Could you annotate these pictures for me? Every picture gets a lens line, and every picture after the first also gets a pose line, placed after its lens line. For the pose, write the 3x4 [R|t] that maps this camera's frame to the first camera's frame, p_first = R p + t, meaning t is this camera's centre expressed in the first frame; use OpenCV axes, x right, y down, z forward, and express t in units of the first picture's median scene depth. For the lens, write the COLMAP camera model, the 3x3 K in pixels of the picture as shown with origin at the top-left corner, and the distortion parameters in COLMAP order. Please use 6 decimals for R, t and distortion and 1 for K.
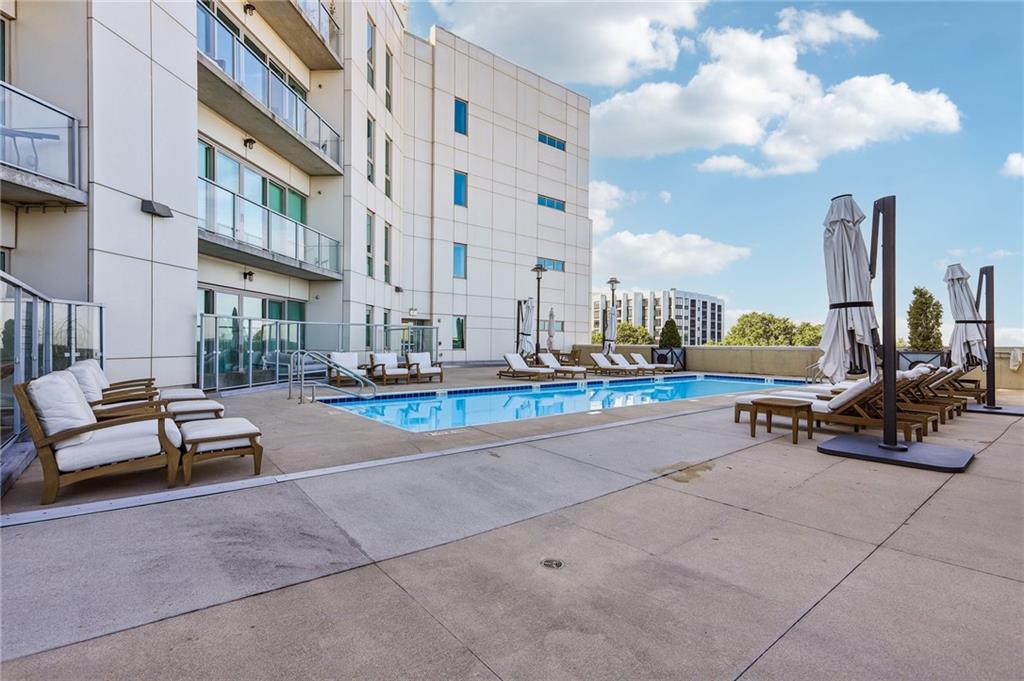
lens RADIAL K [[464.9, 0, 516.4], [0, 464.9, 344.1], [0, 0, 1]] dist [0.003300, 0.000013]
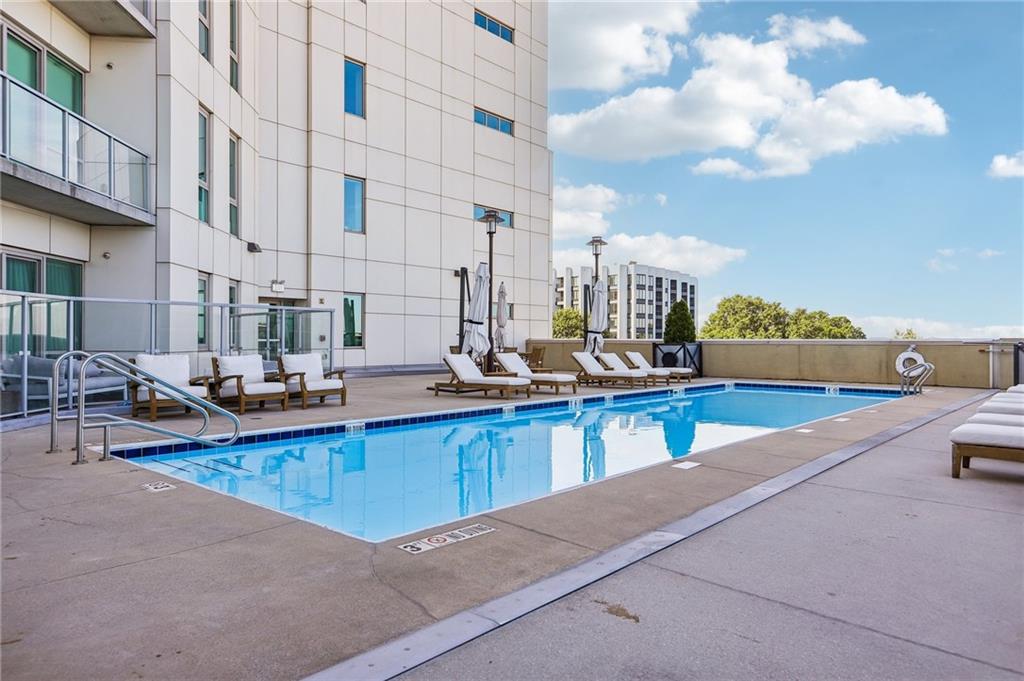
lens RADIAL K [[642.0, 0, 506.6], [0, 642.0, 339.6], [0, 0, 1]] dist [0.004442, -0.003041]
pose [[0.986936, -0.005329, 0.161023, -0.071394], [0.005328, 0.999986, 0.000441, 0.001663], [-0.161023, 0.000423, 0.986951, 0.148208]]
